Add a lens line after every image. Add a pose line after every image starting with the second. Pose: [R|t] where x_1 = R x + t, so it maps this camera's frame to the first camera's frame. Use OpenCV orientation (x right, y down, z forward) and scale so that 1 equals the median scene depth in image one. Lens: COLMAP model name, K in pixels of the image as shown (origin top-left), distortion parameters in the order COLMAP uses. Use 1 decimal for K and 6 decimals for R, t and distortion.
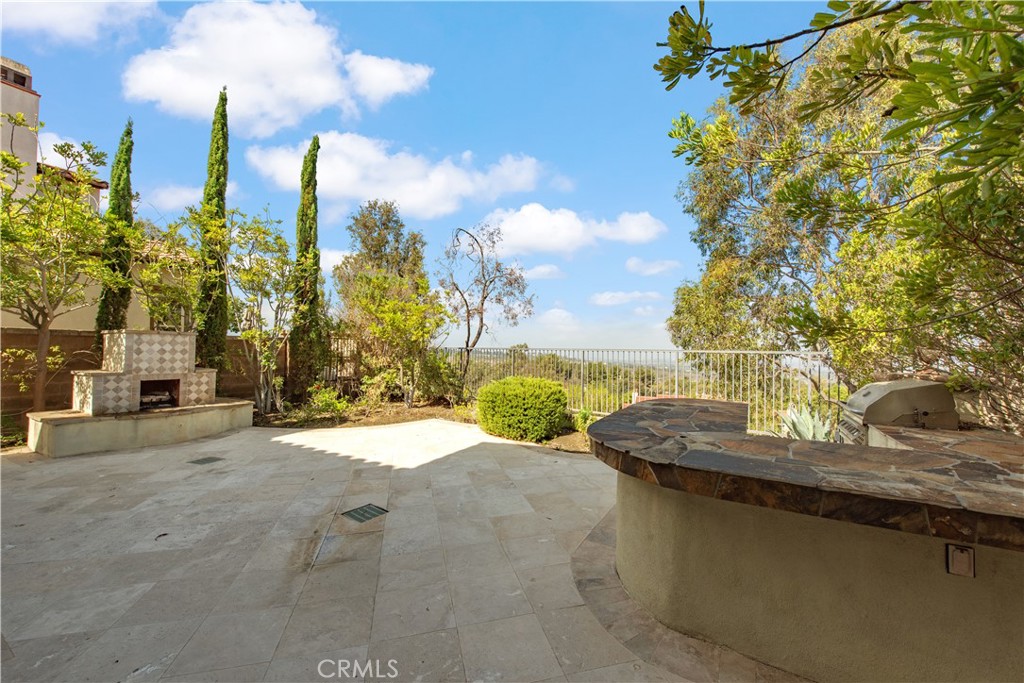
lens RADIAL K [[405.0, 0, 519.0], [0, 405.0, 349.1], [0, 0, 1]] dist [0.009791, -0.007305]
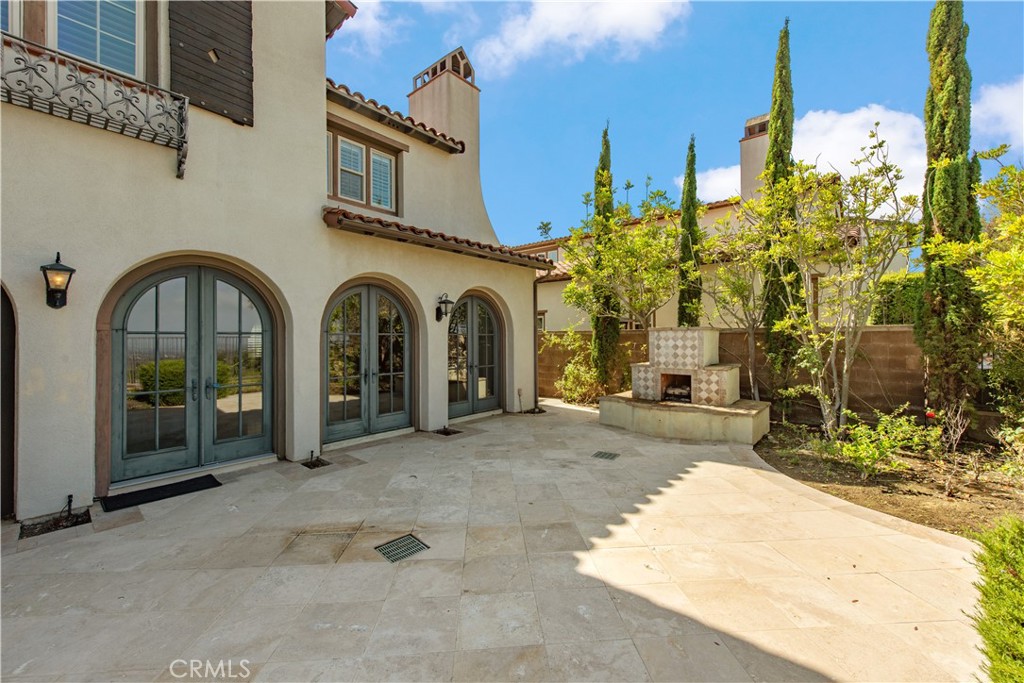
lens RADIAL K [[401.9, 0, 512.0], [0, 401.9, 341.5], [0, 0, 1]] dist [0.008957, -0.004973]
pose [[-0.204392, -0.007386, -0.978861, 0.328883], [0.000884, 0.999970, -0.007730, -0.000997], [0.978889, -0.002446, -0.204379, 1.238969]]
